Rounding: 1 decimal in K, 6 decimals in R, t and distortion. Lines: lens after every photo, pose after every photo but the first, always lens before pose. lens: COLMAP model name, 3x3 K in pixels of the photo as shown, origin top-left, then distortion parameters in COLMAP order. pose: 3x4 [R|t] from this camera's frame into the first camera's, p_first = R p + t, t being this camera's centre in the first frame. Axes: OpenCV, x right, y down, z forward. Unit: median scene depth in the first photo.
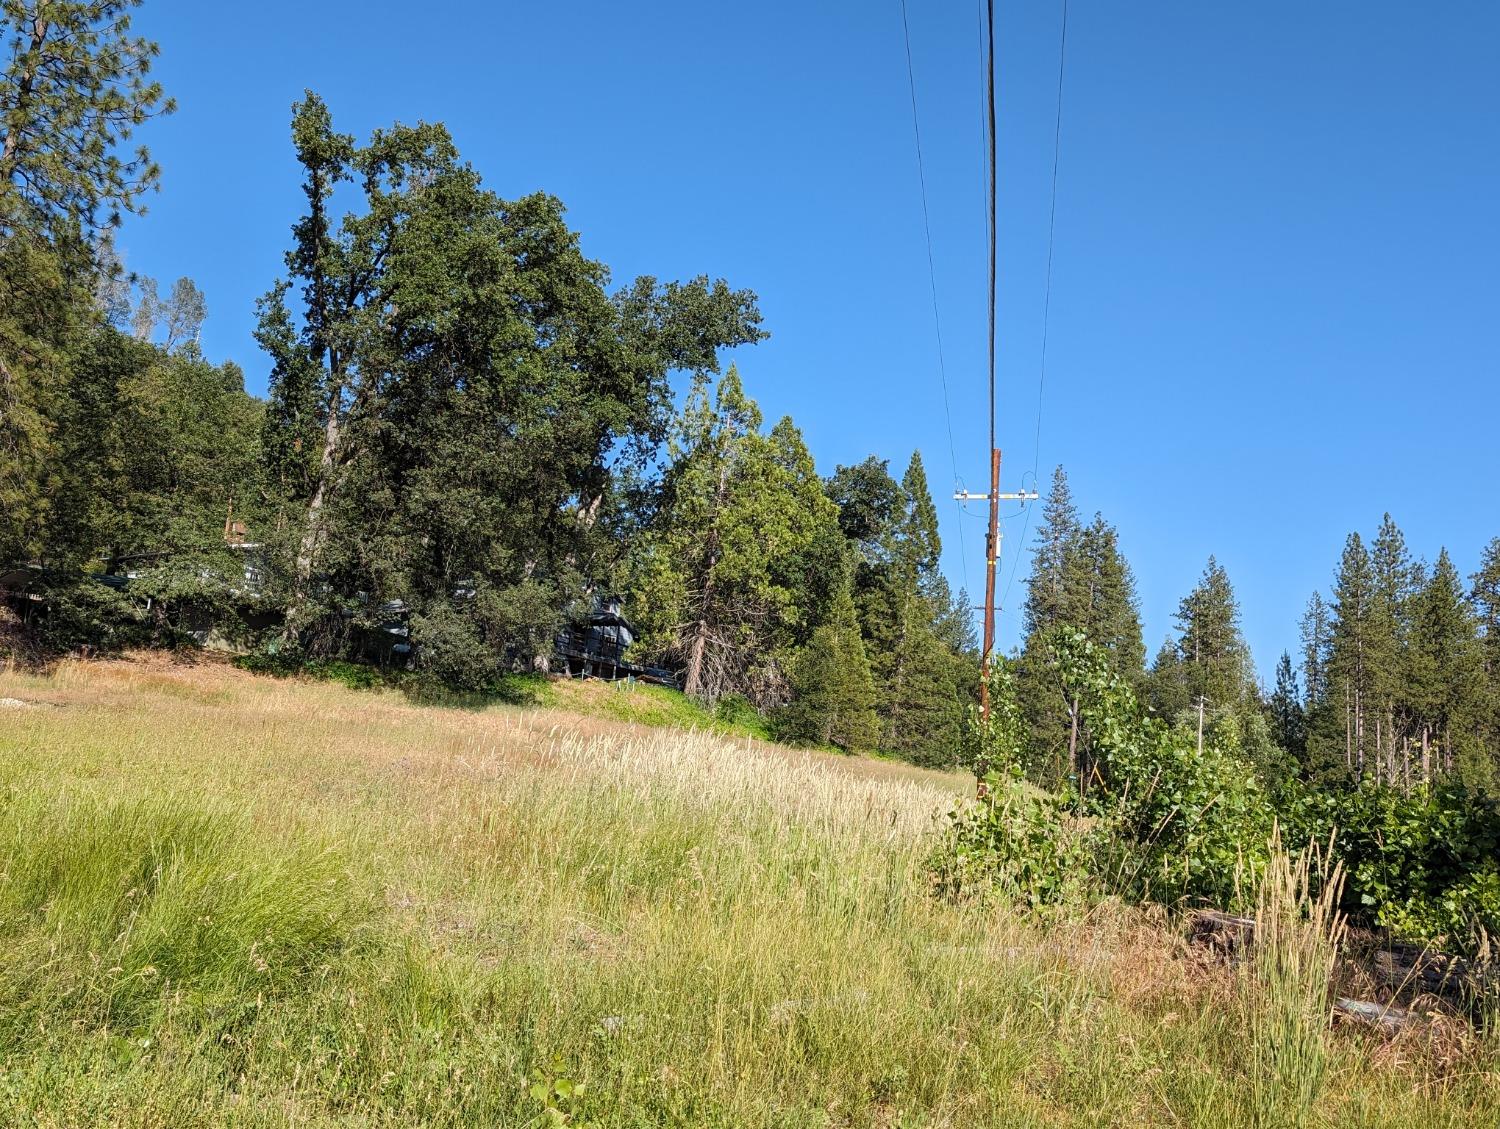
lens RADIAL K [[1277.6, 0, 778.8], [0, 1277.6, 563.5], [0, 0, 1]] dist [0.019843, -0.017628]
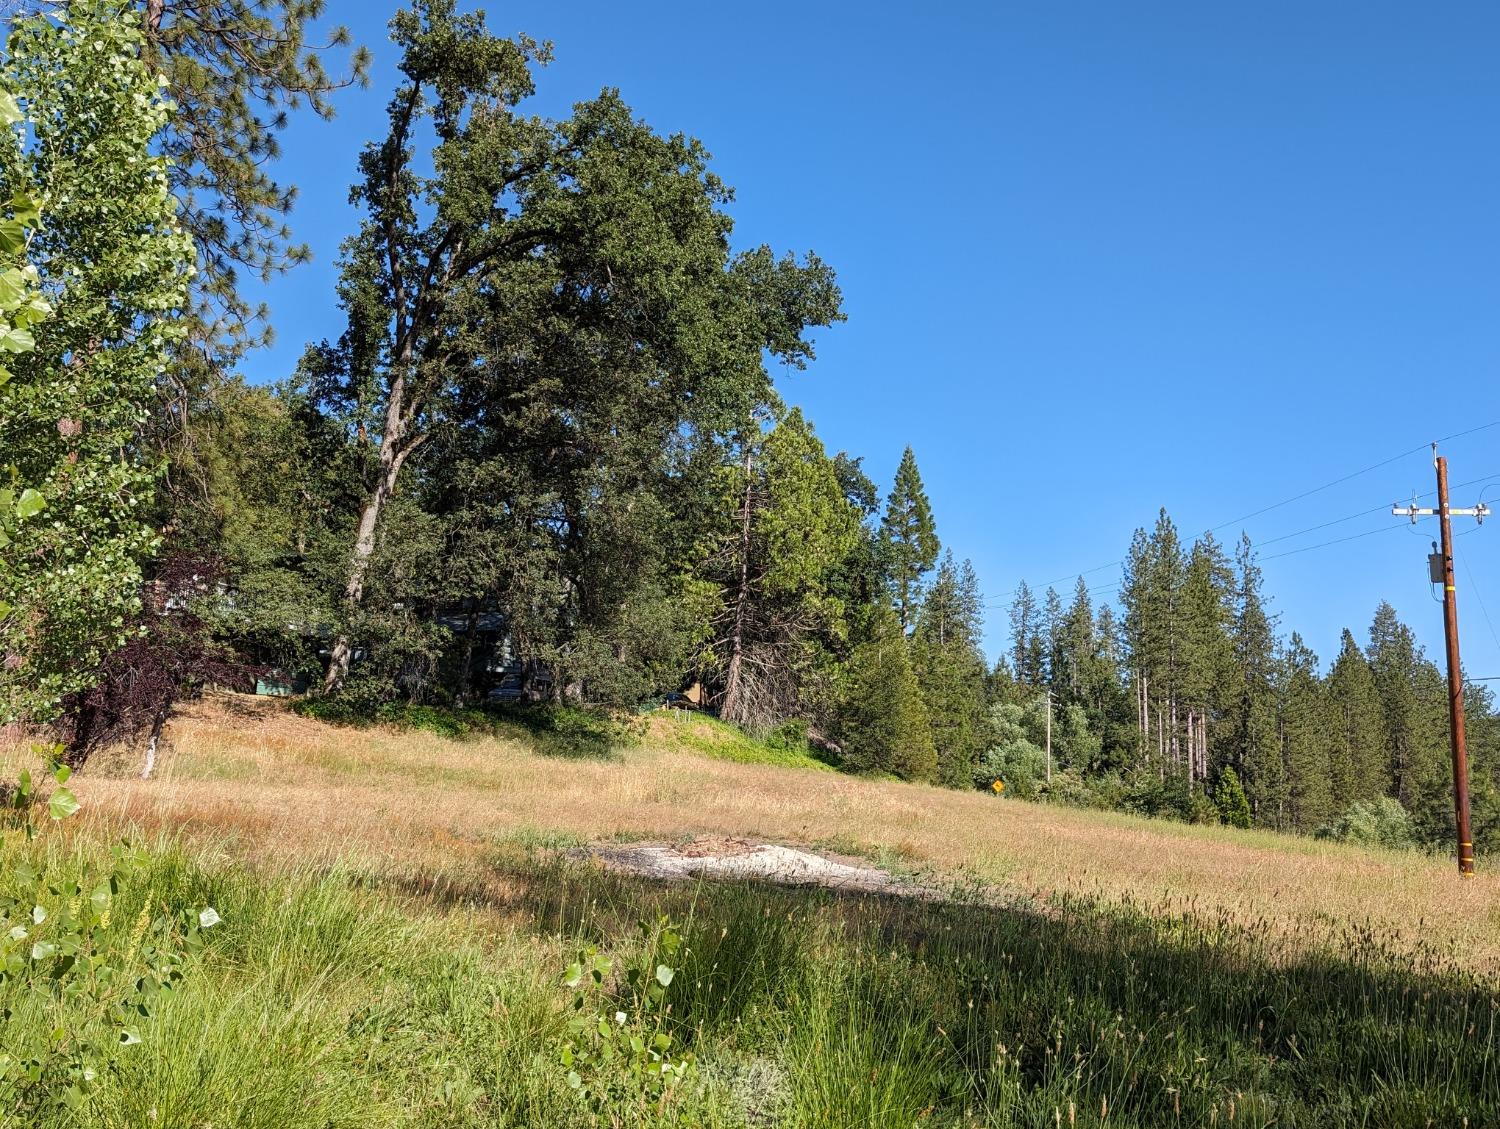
lens RADIAL K [[1277.6, 0, 759.7], [0, 1277.6, 570.5], [0, 0, 1]] dist [0.019843, -0.017628]
pose [[0.971148, -0.007241, 0.238367, -0.263746], [0.004041, 0.999895, 0.013910, -0.014078], [-0.238443, -0.012546, 0.971075, 0.139026]]
